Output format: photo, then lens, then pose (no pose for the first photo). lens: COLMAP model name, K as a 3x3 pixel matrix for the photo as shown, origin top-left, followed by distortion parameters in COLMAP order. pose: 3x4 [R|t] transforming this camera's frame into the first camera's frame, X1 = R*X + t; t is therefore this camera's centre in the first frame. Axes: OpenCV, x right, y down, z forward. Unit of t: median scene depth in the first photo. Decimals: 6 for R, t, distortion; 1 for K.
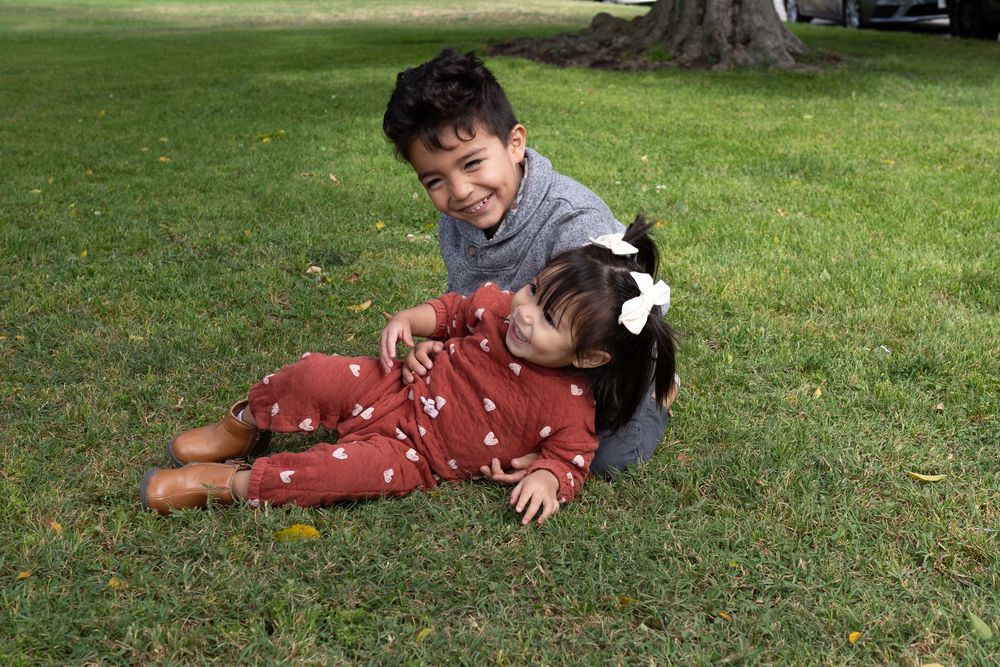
lens RADIAL K [[1487.0, 0, 500.4], [0, 1487.0, 334.4], [0, 0, 1]] dist [0.090404, 0.000000]
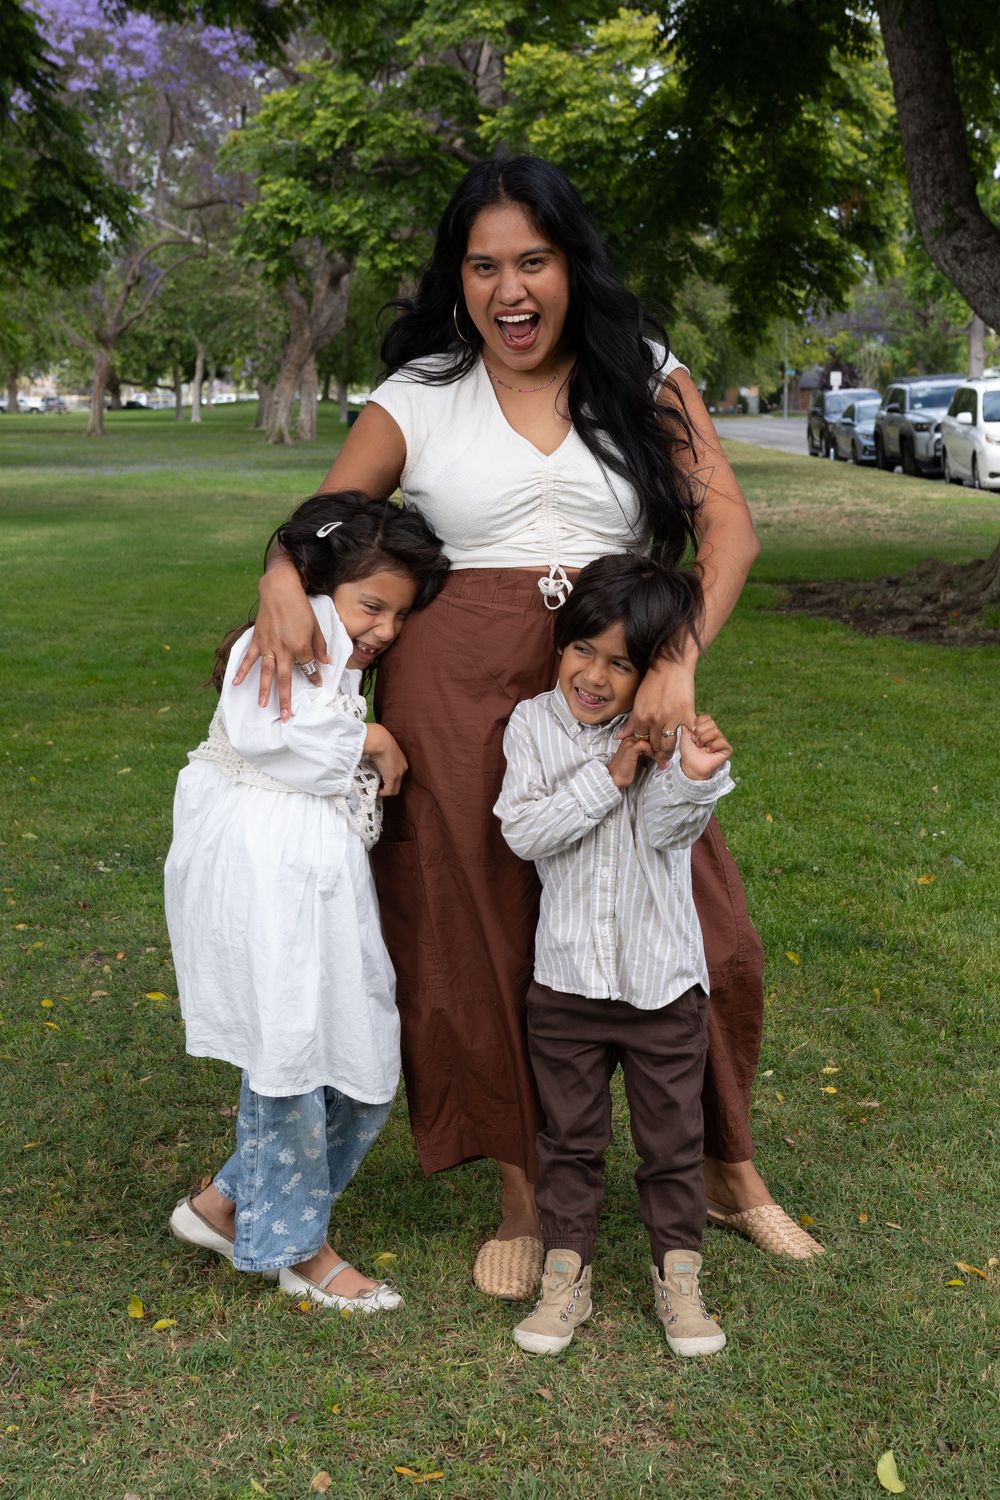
lens RADIAL K [[2150.7, 0, 504.4], [0, 2150.7, 745.3], [0, 0, 1]] dist [0.073279, 0.000000]
pose [[0.988673, 0.028552, -0.147343, 0.016957], [-0.039492, 0.996633, -0.071861, -0.022262], [0.144795, 0.076866, 0.986472, -0.209846]]
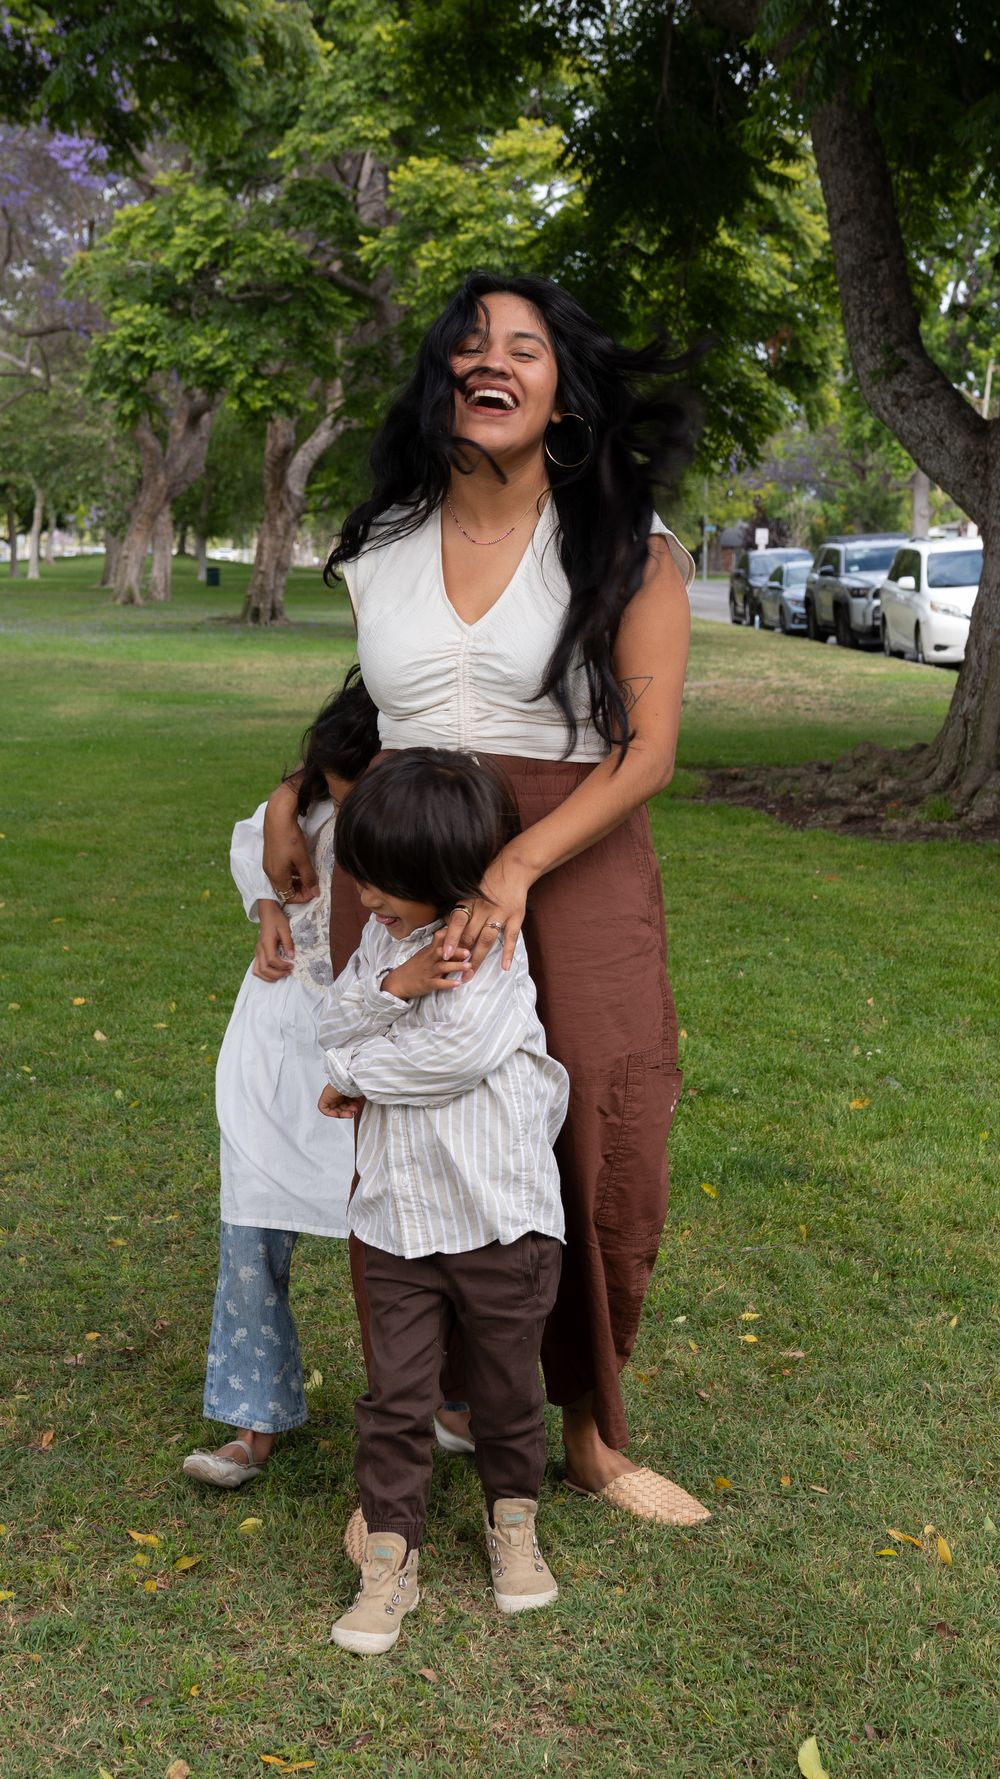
lens RADIAL K [[2459.7, 0, 428.8], [0, 2459.7, 889.2], [0, 0, 1]] dist [0.095407, 0.000000]
pose [[0.991041, 0.032236, -0.129609, 0.017595], [-0.045059, 0.994240, -0.097249, -0.021290], [0.125728, 0.102217, 0.986785, -0.219321]]
